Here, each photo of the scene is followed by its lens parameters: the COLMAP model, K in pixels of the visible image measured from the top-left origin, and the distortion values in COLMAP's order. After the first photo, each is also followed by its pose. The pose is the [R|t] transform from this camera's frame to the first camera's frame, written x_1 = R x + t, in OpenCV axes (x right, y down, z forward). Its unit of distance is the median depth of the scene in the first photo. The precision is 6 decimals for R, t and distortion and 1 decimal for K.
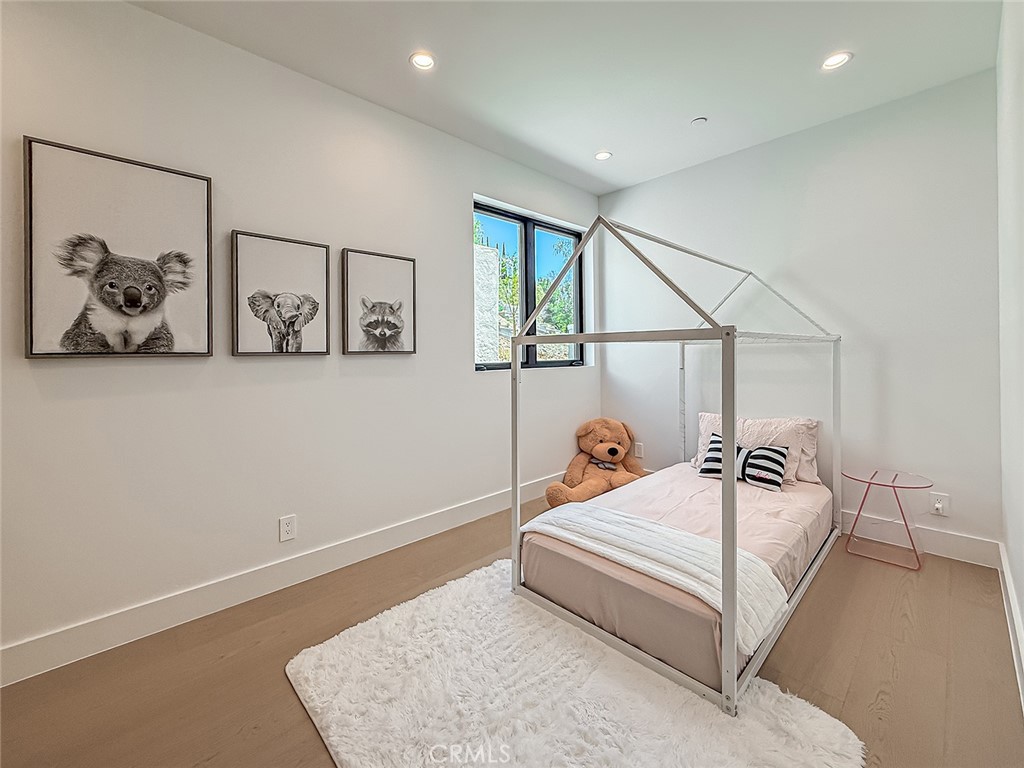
lens RADIAL K [[431.5, 0, 513.2], [0, 431.5, 348.7], [0, 0, 1]] dist [-0.000959, -0.000063]
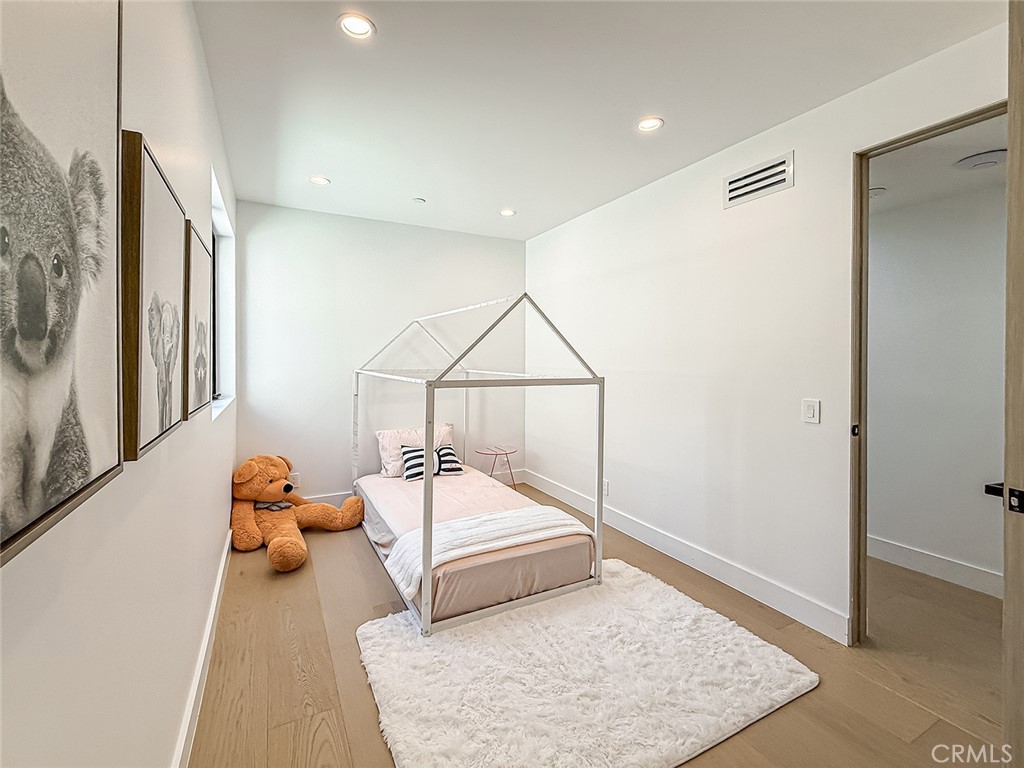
lens RADIAL K [[420.7, 0, 465.2], [0, 420.7, 362.1], [0, 0, 1]] dist [0.000968, 0.000041]
pose [[0.334588, -0.000095, 0.942365, -0.929154], [-0.008883, 0.999955, 0.003254, -0.077670], [-0.942323, -0.009460, 0.334572, 0.620919]]
